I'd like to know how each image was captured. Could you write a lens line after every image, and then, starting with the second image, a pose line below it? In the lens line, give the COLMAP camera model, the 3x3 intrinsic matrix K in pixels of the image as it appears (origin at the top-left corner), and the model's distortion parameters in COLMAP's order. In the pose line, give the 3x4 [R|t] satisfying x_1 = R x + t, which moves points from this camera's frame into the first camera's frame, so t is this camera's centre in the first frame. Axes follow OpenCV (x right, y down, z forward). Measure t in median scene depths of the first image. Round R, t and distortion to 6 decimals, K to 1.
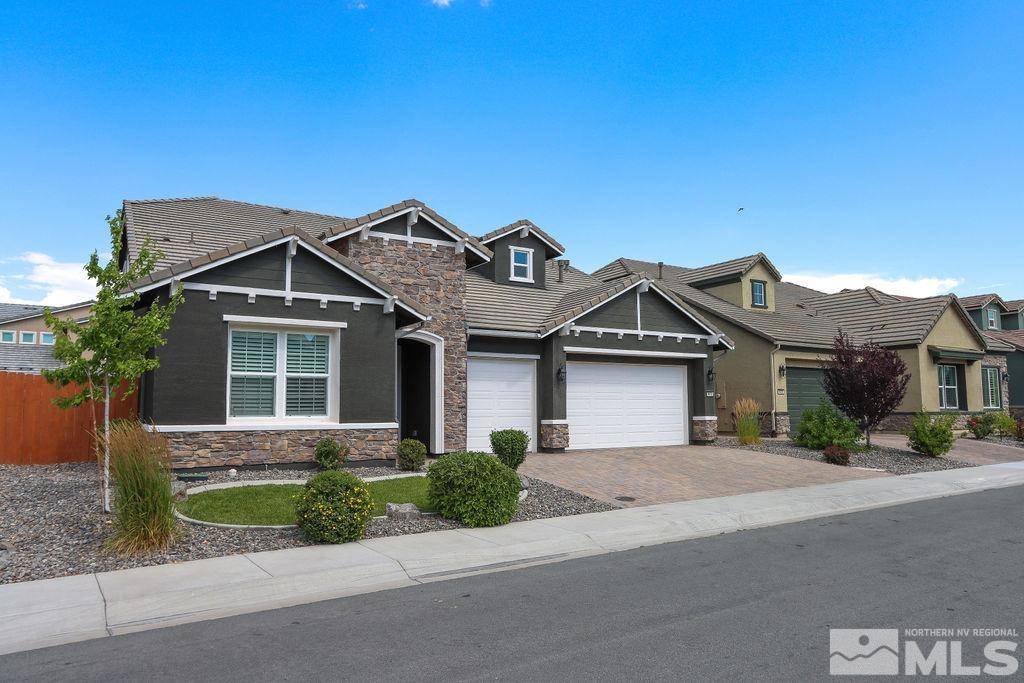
lens RADIAL K [[676.3, 0, 519.7], [0, 676.3, 340.1], [0, 0, 1]] dist [-0.010236, 0.007440]
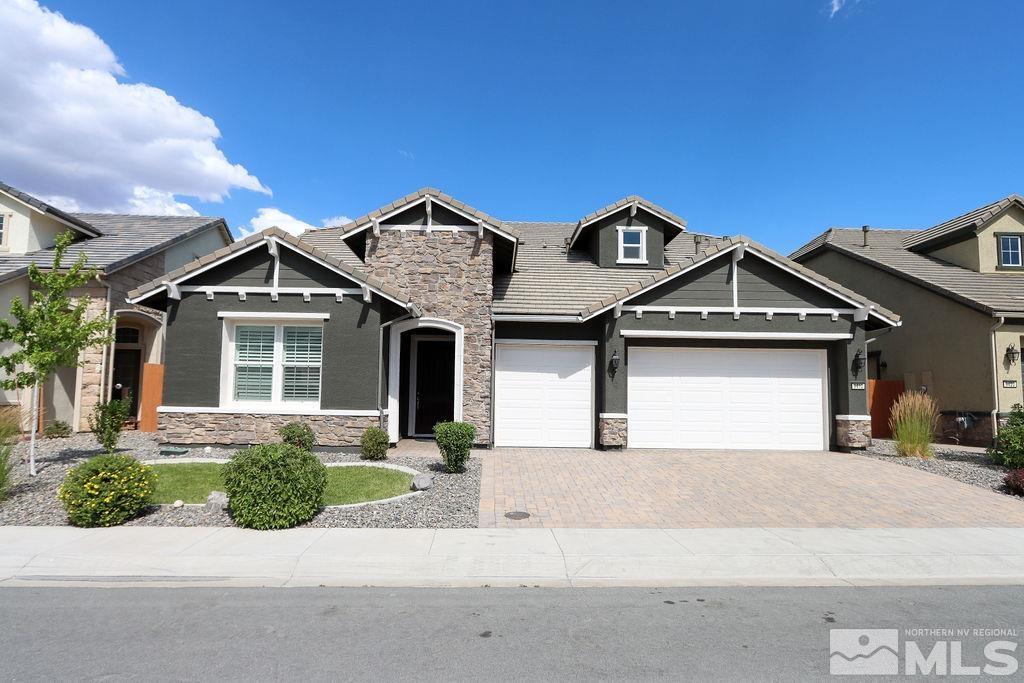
lens RADIAL K [[592.2, 0, 511.7], [0, 592.2, 342.4], [0, 0, 1]] dist [-0.013707, -0.001539]
pose [[0.854950, -0.029758, -0.517856, 0.384440], [0.032964, 0.999452, -0.003010, 0.025924], [0.517662, -0.014498, 0.855462, 0.304520]]
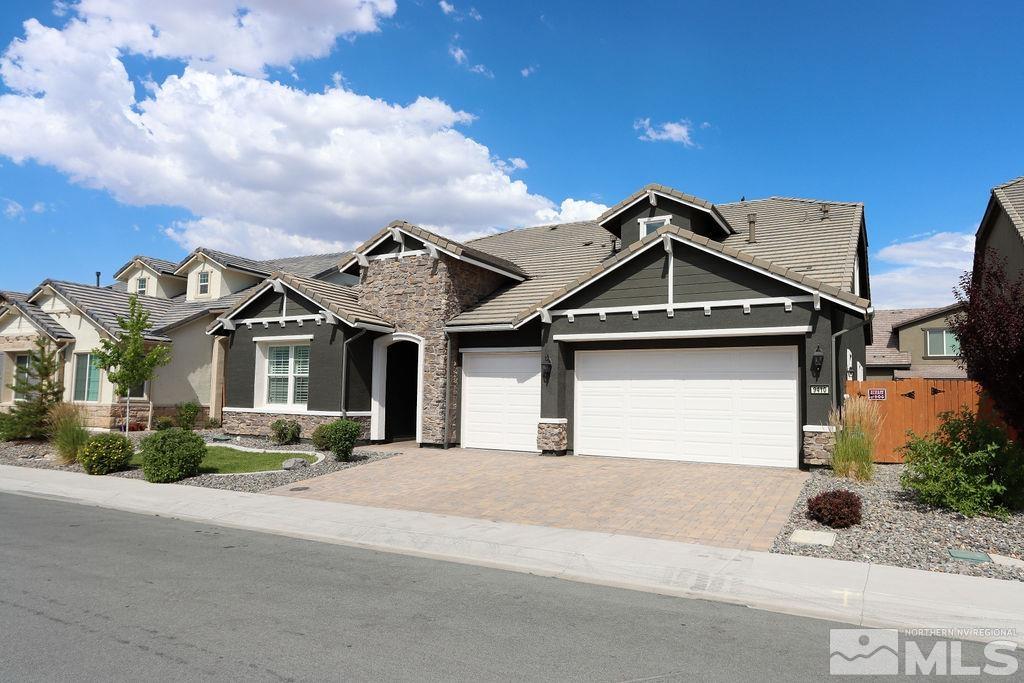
lens RADIAL K [[676.3, 0, 508.0], [0, 676.3, 346.5], [0, 0, 1]] dist [-0.010236, 0.007440]
pose [[0.458783, -0.056323, -0.886762, 0.917066], [0.066986, 0.997341, -0.028690, 0.050991], [0.886020, -0.046238, 0.461336, 0.610357]]
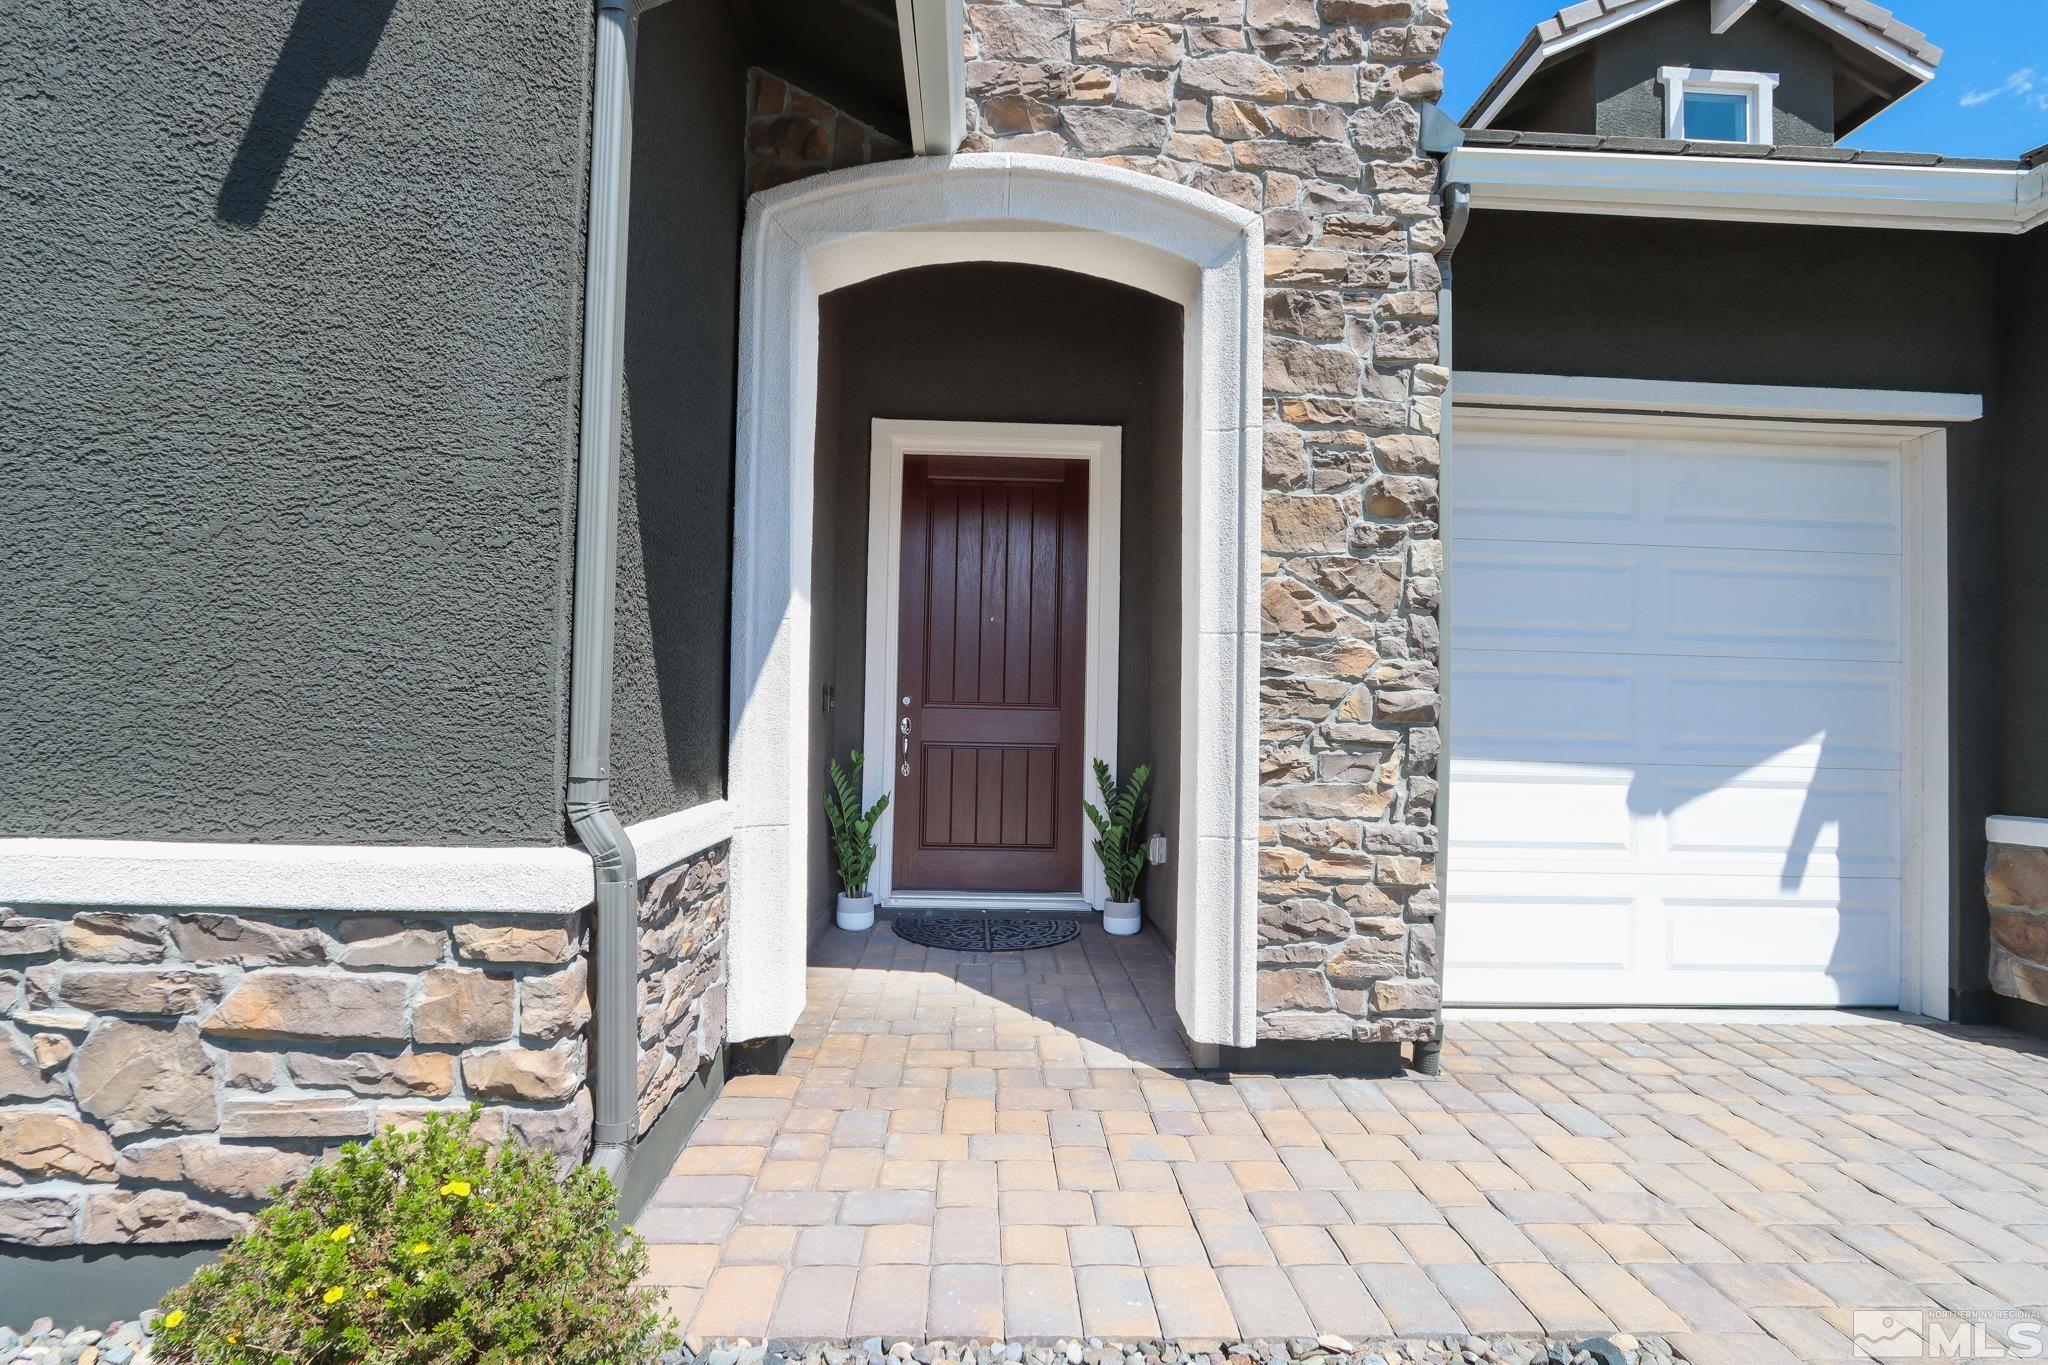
lens RADIAL K [[952.5, 0, 1020.3], [0, 952.5, 697.4], [0, 0, 1]] dist [-0.015272, 0.000579]
pose [[0.860568, 0.007203, -0.509284, -0.054758], [0.026015, 0.997973, 0.058074, 0.082246], [0.508670, -0.063225, 0.858637, 0.795774]]
